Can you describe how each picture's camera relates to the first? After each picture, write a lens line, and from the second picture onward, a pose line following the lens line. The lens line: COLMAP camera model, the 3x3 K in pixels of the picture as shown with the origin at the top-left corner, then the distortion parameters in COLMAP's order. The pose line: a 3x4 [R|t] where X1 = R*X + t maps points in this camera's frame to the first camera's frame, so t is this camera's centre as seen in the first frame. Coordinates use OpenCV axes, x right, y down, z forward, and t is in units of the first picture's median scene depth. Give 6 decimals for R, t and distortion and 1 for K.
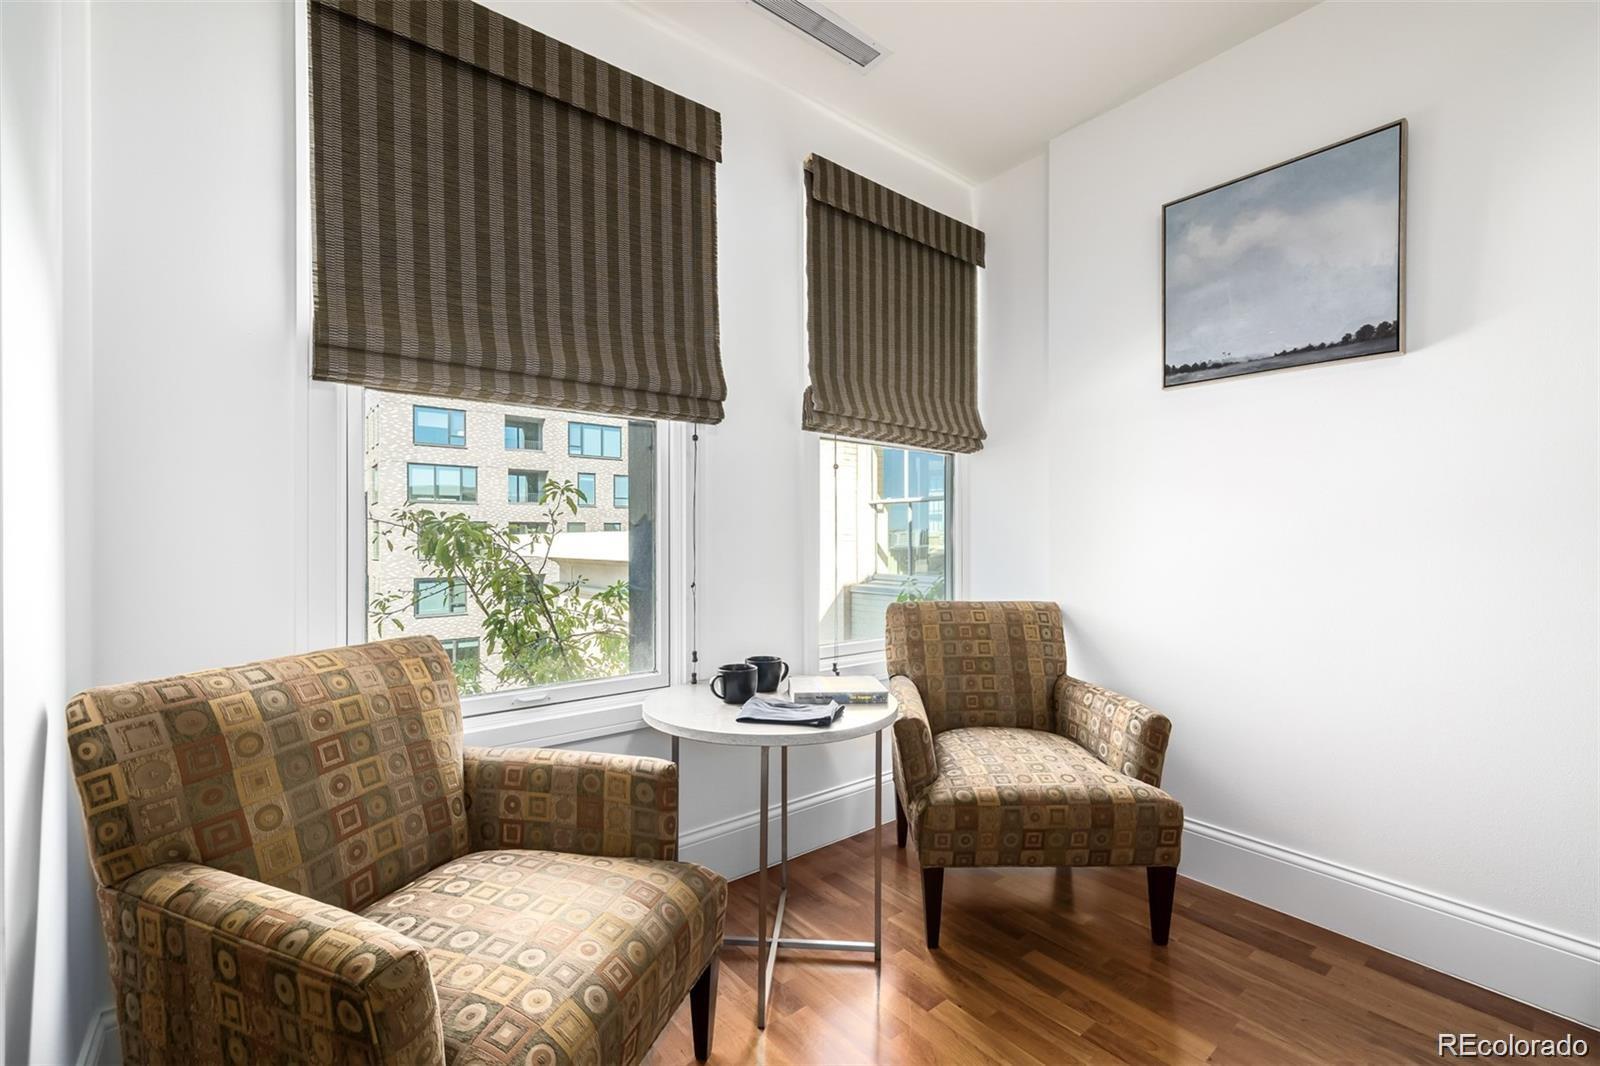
lens RADIAL K [[677.9, 0, 792.5], [0, 677.9, 536.7], [0, 0, 1]] dist [0.000933, 0.000850]
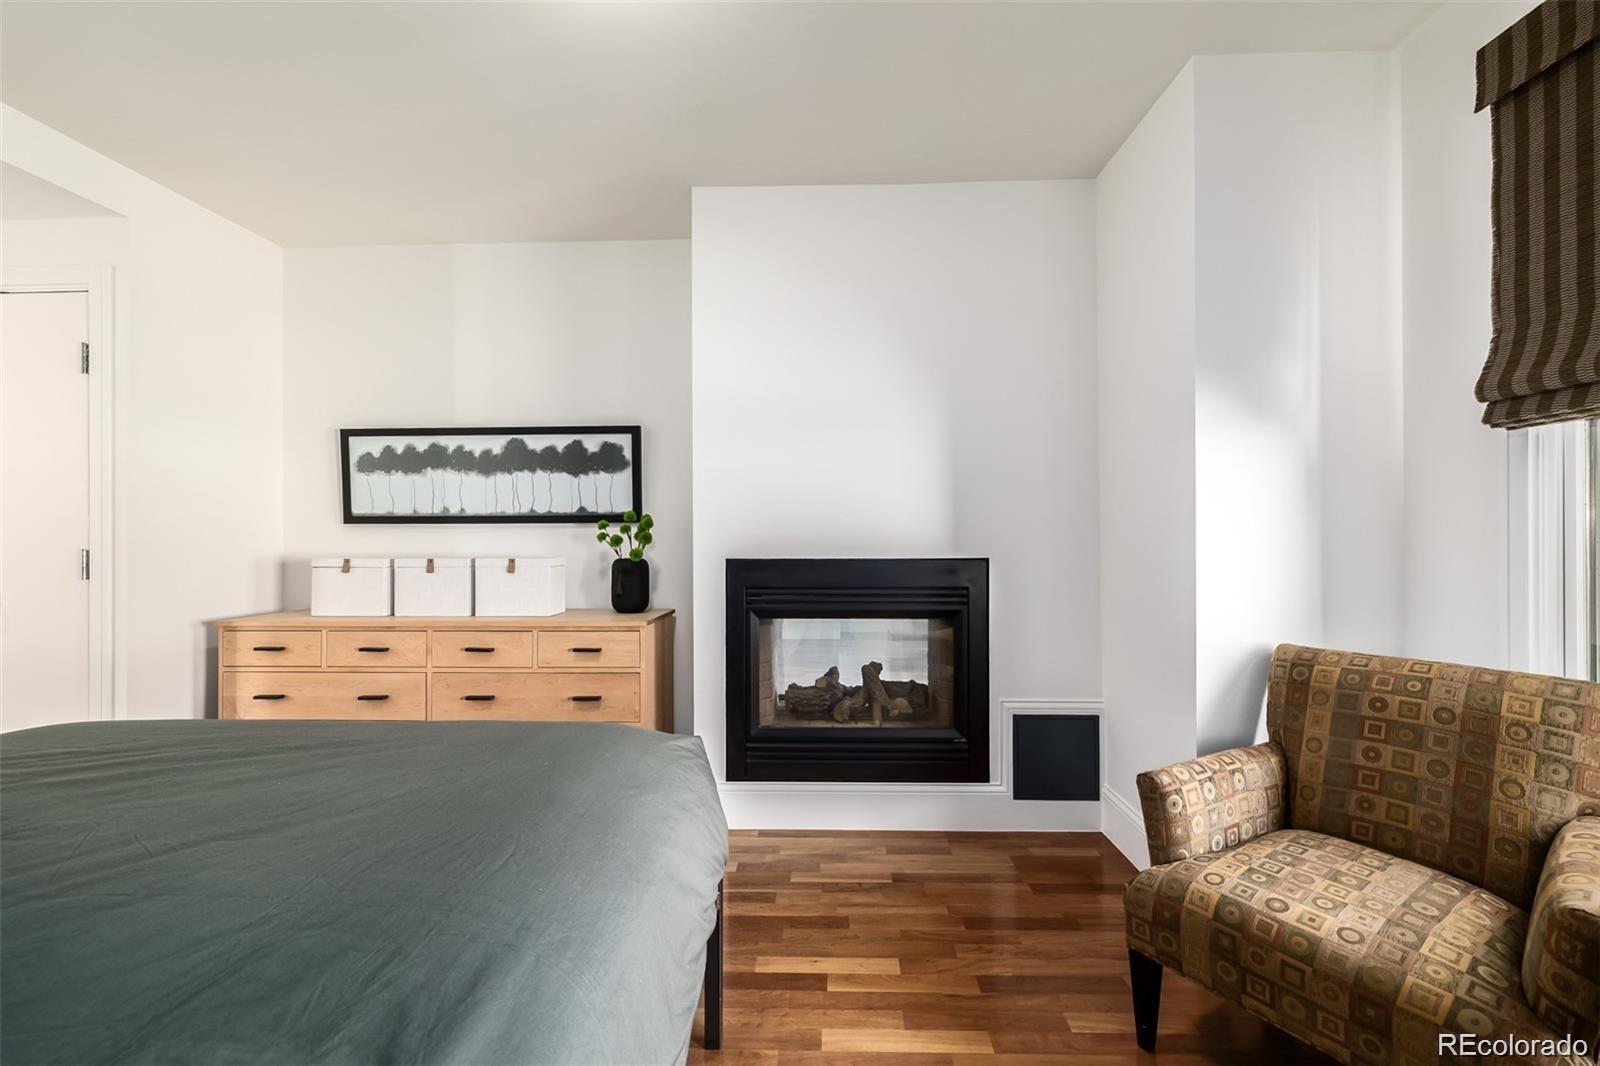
lens RADIAL K [[677.9, 0, 799.5], [0, 677.9, 536.7], [0, 0, 1]] dist [0.000933, 0.000850]
pose [[-0.647940, 0.004163, -0.761680, 1.070028], [-0.001879, 0.999973, 0.007064, -0.071442], [0.761689, 0.006008, -0.647914, 0.982544]]
